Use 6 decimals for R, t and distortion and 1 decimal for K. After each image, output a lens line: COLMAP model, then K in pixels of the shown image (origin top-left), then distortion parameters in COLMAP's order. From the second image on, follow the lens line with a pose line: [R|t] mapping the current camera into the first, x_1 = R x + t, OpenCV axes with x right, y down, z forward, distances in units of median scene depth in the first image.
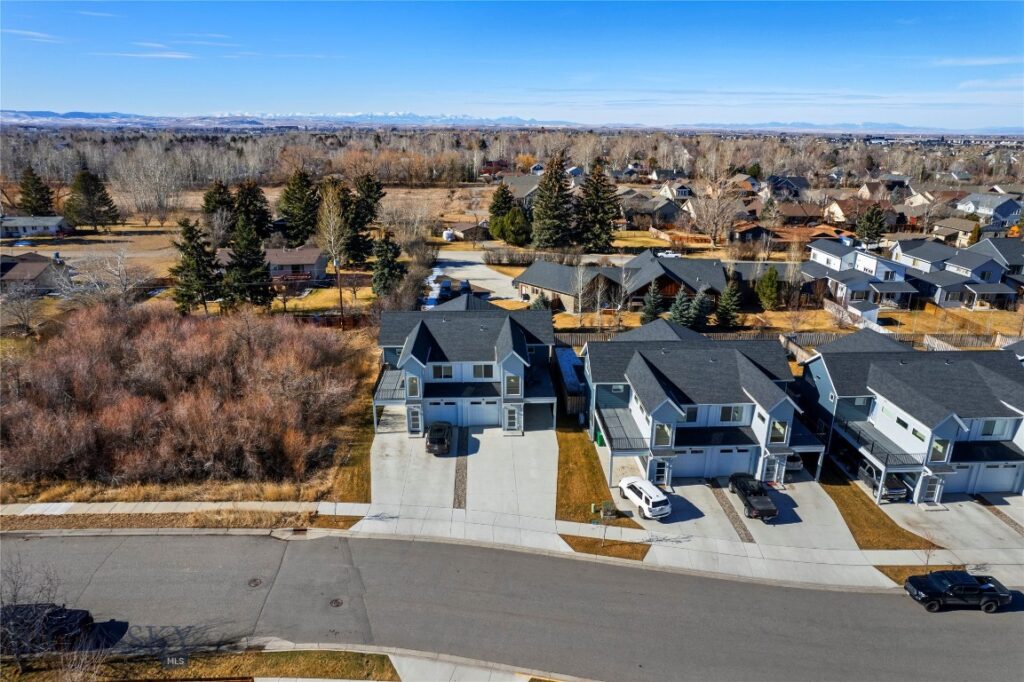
lens RADIAL K [[656.9, 0, 514.6], [0, 656.9, 339.5], [0, 0, 1]] dist [-0.085458, 0.071318]
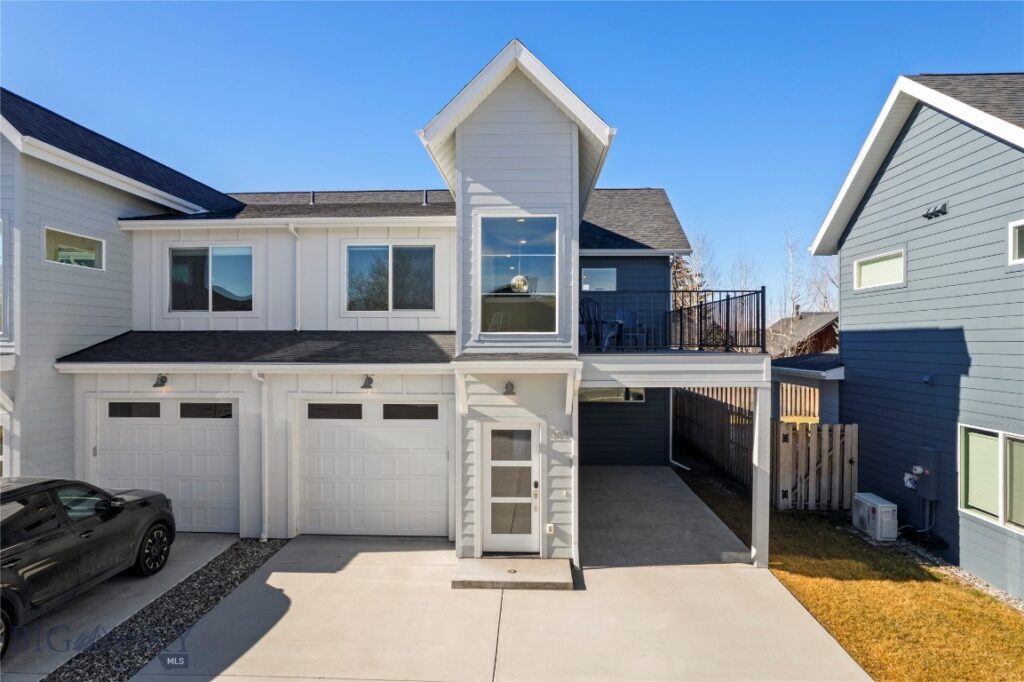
lens RADIAL K [[656.9, 0, 514.6], [0, 656.9, 339.5], [0, 0, 1]] dist [-0.085458, 0.071318]
pose [[0.997311, -0.000132, -0.073286, 0.009062], [-0.023124, 0.948349, -0.316384, 0.137488], [0.069542, 0.317228, 0.945796, 0.817967]]
